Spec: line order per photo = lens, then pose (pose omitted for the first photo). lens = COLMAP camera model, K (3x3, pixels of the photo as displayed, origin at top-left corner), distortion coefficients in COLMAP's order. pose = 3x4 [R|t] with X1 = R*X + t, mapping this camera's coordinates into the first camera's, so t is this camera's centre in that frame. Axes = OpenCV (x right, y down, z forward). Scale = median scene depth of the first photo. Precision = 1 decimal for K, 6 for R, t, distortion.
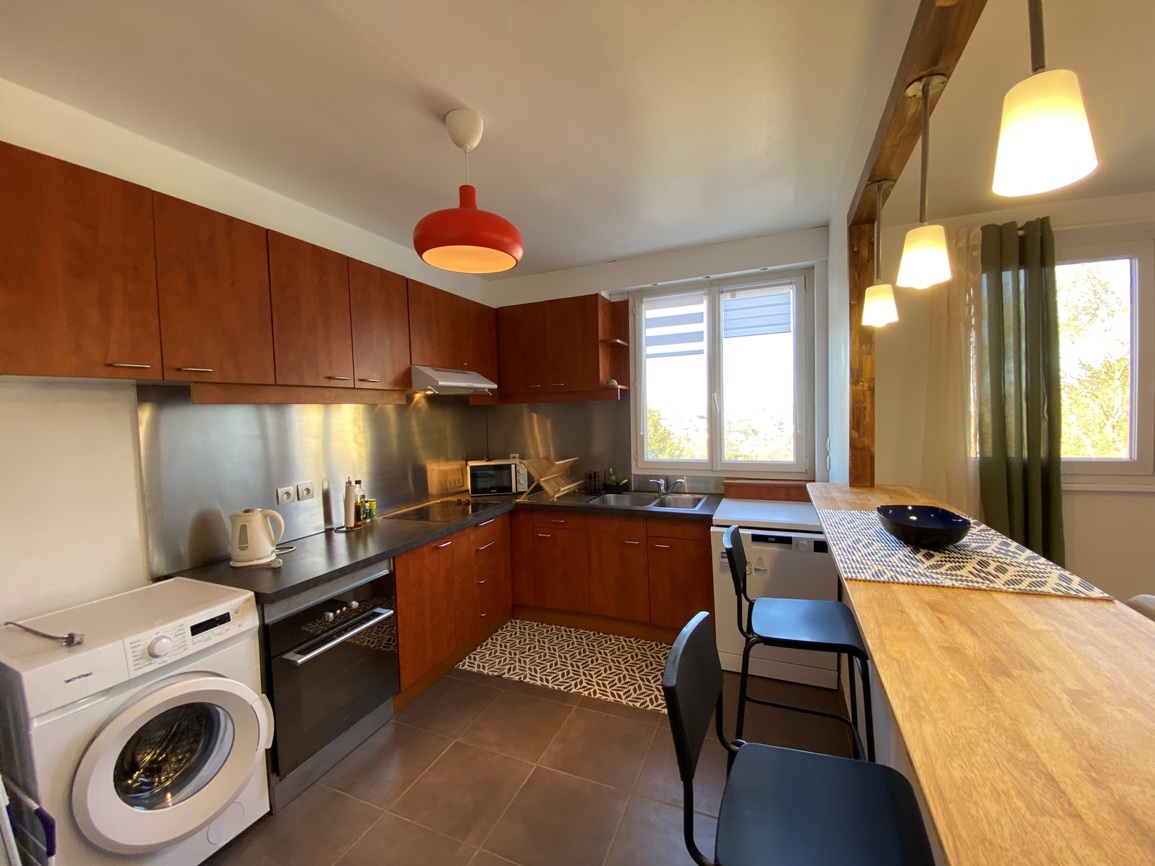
lens RADIAL K [[458.5, 0, 580.9], [0, 458.5, 434.5], [0, 0, 1]] dist [0.017828, -0.019059]
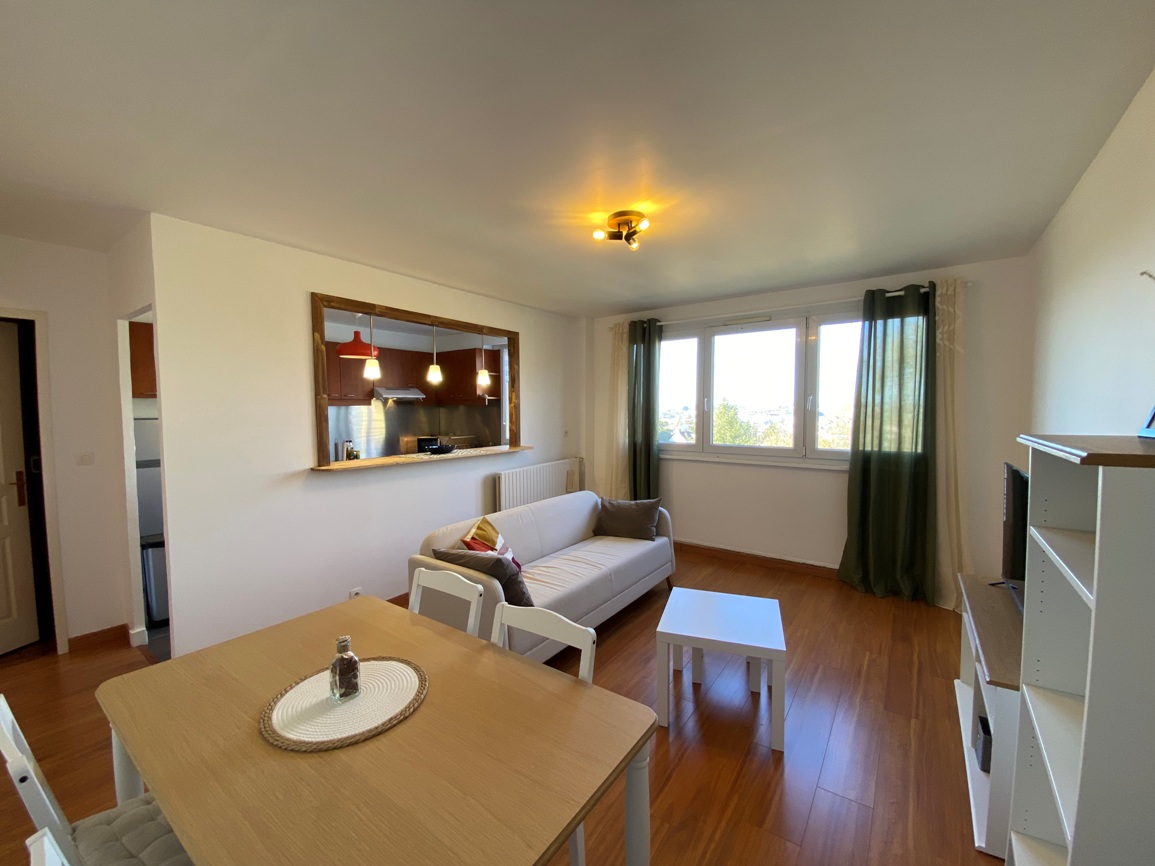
lens RADIAL K [[466.5, 0, 577.5], [0, 466.5, 433.0], [0, 0, 1]] dist [0.000090, -0.012509]
pose [[0.973780, 0.034677, -0.224835, 1.016249], [-0.030575, 0.999297, 0.021700, -0.015807], [0.225429, -0.014257, 0.974155, -0.890712]]
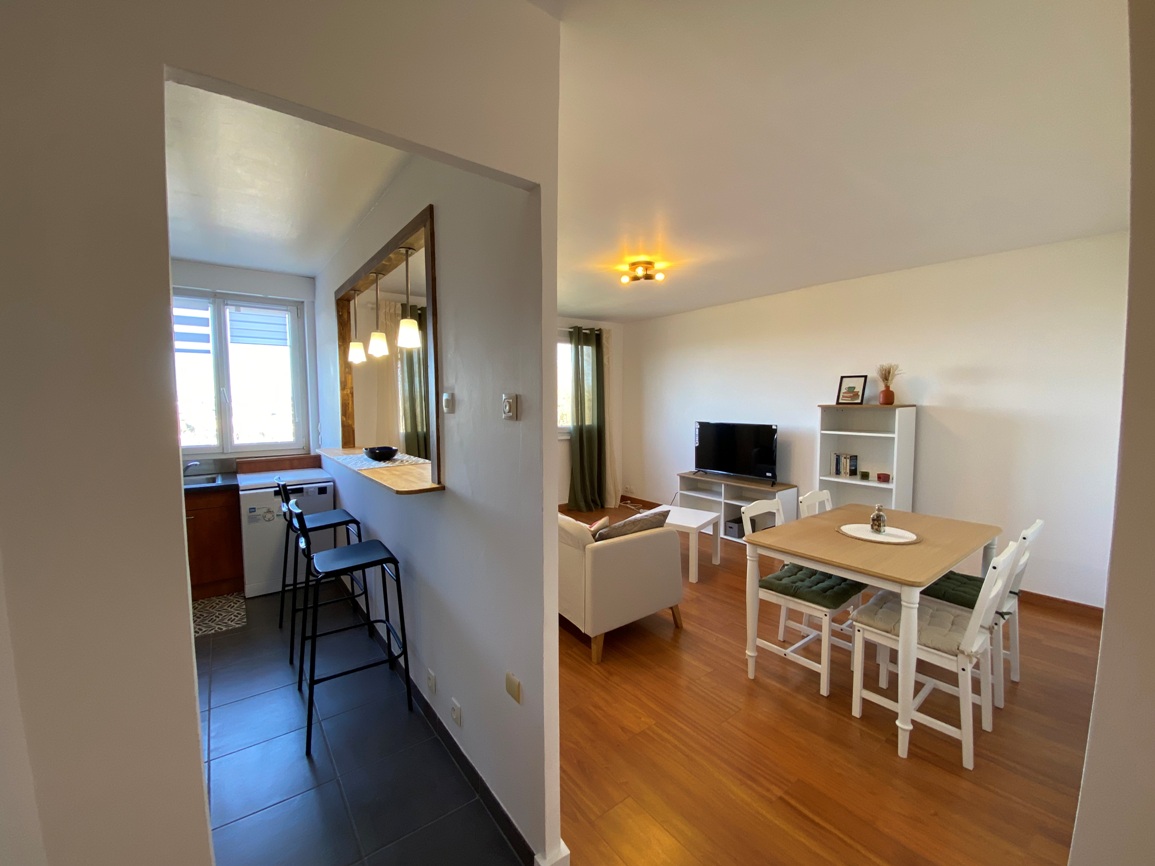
lens RADIAL K [[458.5, 0, 580.9], [0, 458.5, 434.5], [0, 0, 1]] dist [0.017828, -0.019059]
pose [[0.482180, -0.035678, 0.875345, -0.350697], [0.024203, 0.999332, 0.027400, 0.024077], [-0.875738, 0.007975, 0.482721, -0.442552]]
